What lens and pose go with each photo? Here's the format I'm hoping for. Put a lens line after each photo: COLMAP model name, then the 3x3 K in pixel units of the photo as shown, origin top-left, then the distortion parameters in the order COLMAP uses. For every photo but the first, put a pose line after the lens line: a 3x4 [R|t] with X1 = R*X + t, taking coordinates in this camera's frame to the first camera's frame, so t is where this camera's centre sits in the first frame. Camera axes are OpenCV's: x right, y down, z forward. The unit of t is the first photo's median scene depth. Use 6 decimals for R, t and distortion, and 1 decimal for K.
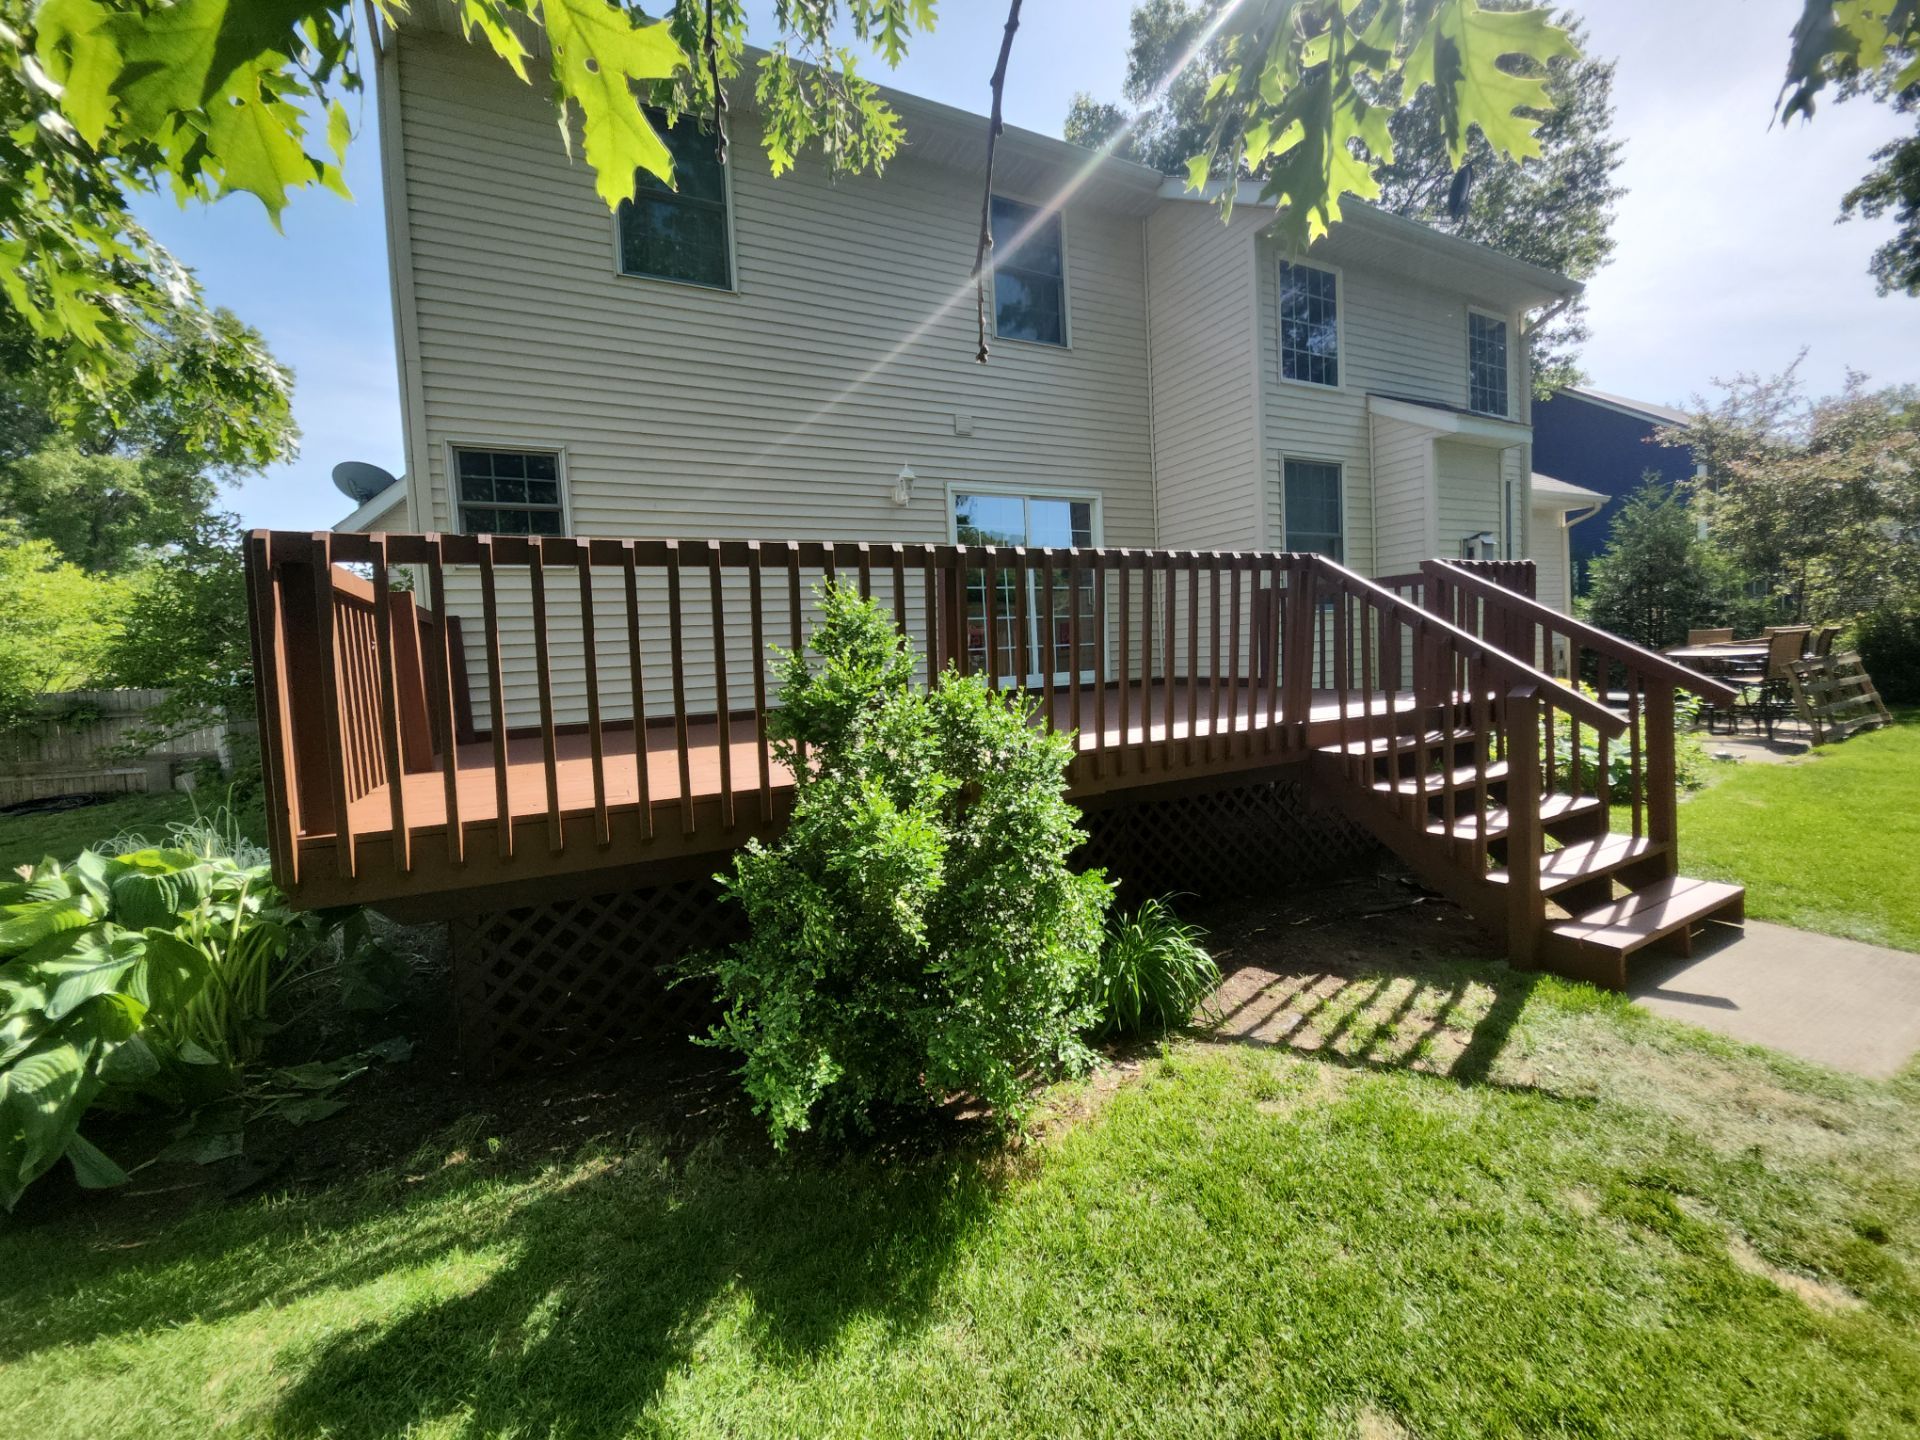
lens RADIAL K [[760.5, 0, 956.3], [0, 760.5, 710.0], [0, 0, 1]] dist [-0.023782, -0.000553]
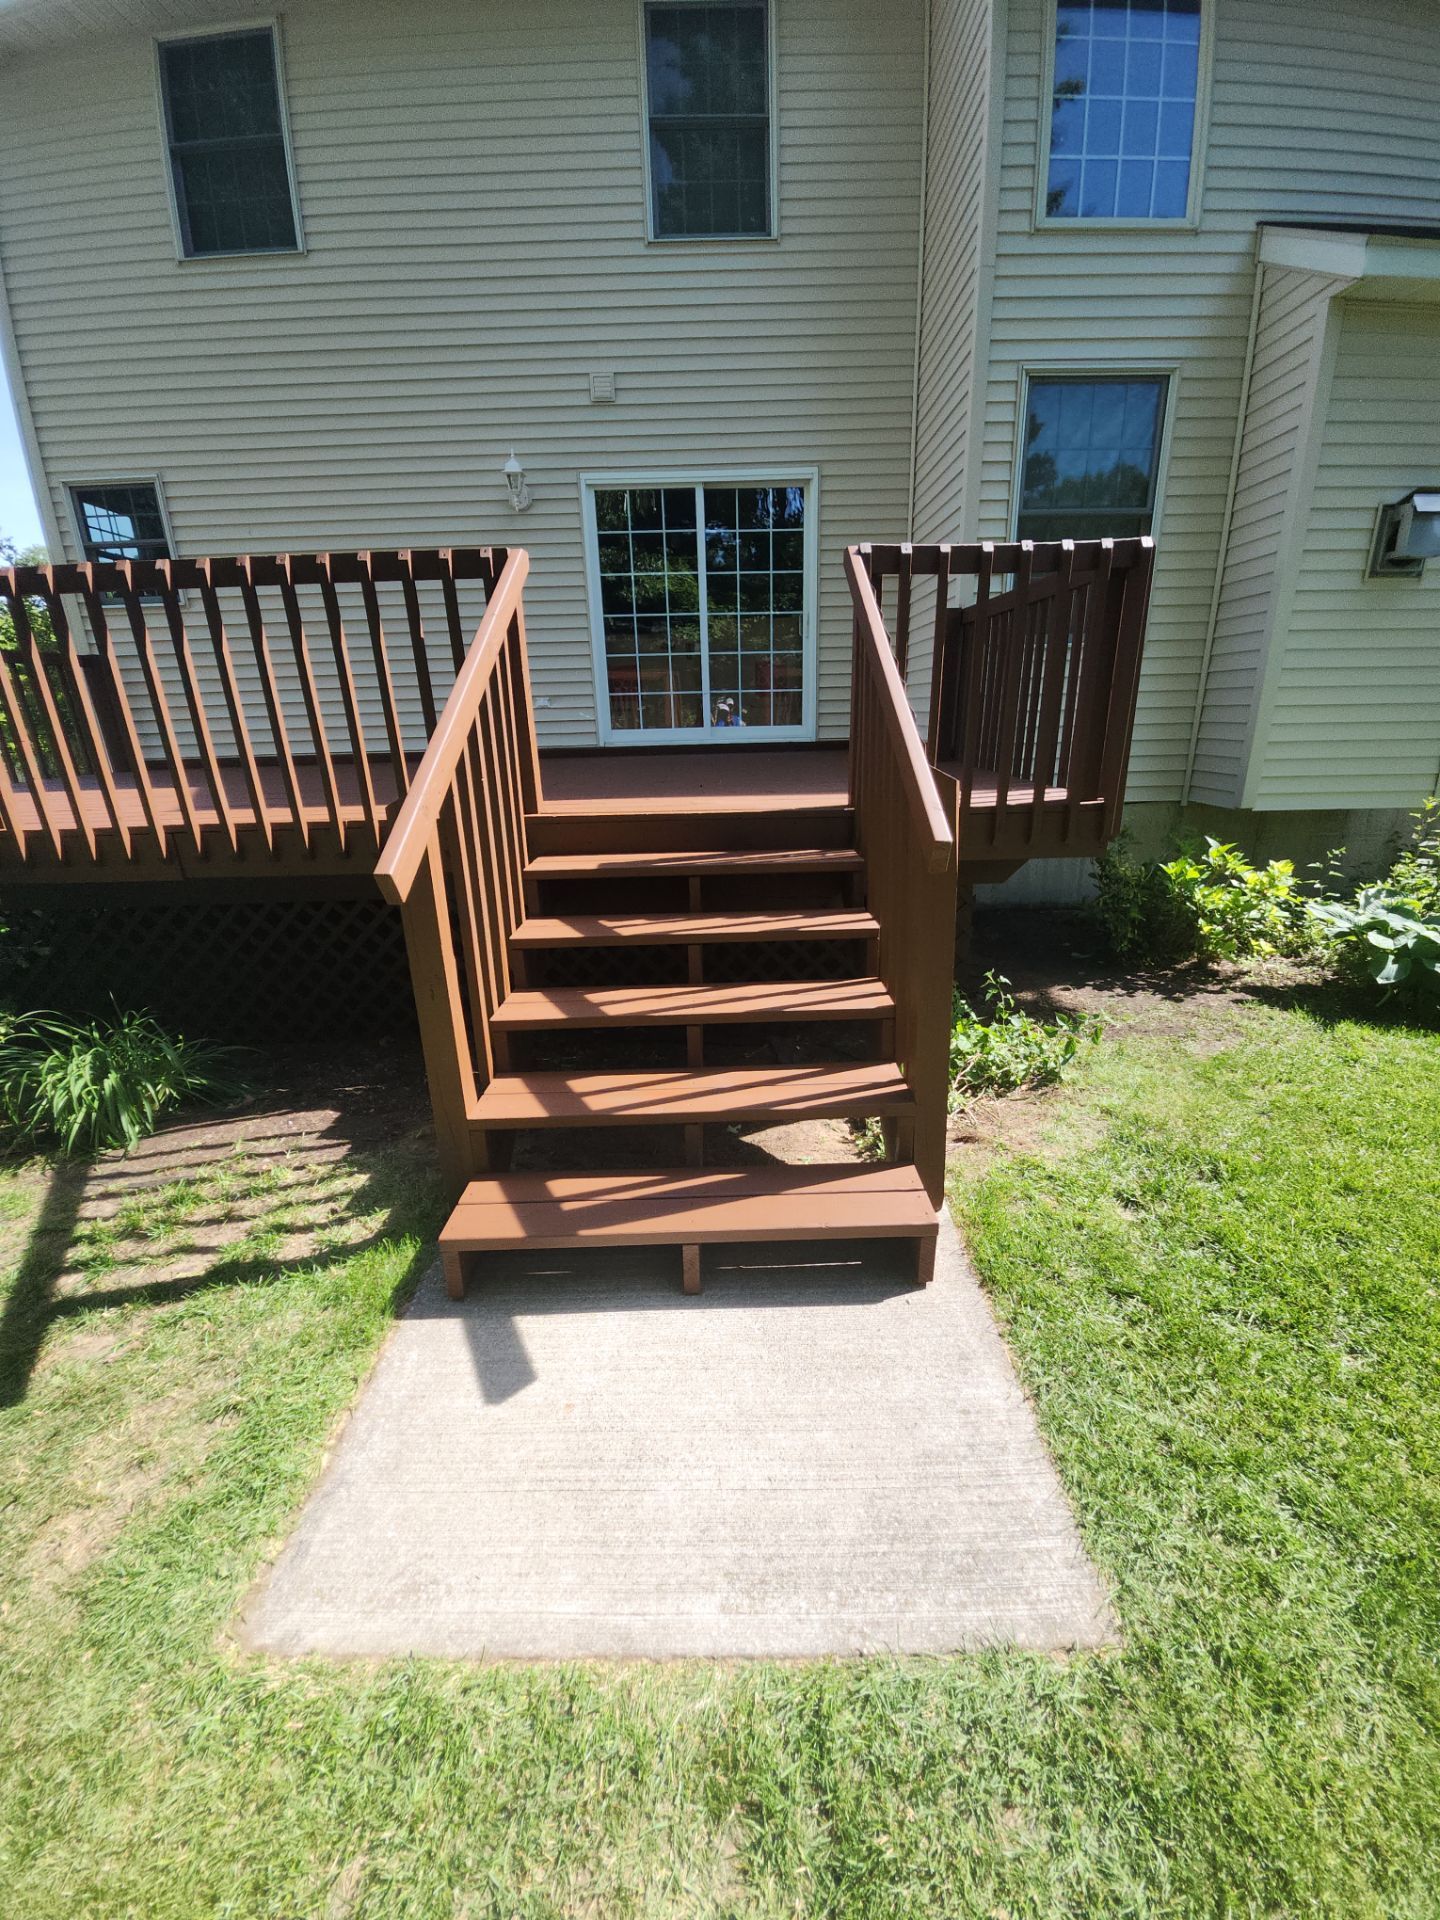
lens RADIAL K [[746.9, 0, 739.4], [0, 746.9, 955.9], [0, 0, 1]] dist [-0.000645, -0.011510]
pose [[0.904043, 0.158340, -0.397033, 0.618378], [-0.044680, 0.958776, 0.280630, -0.040438], [0.425101, -0.235962, 0.873849, 0.292350]]
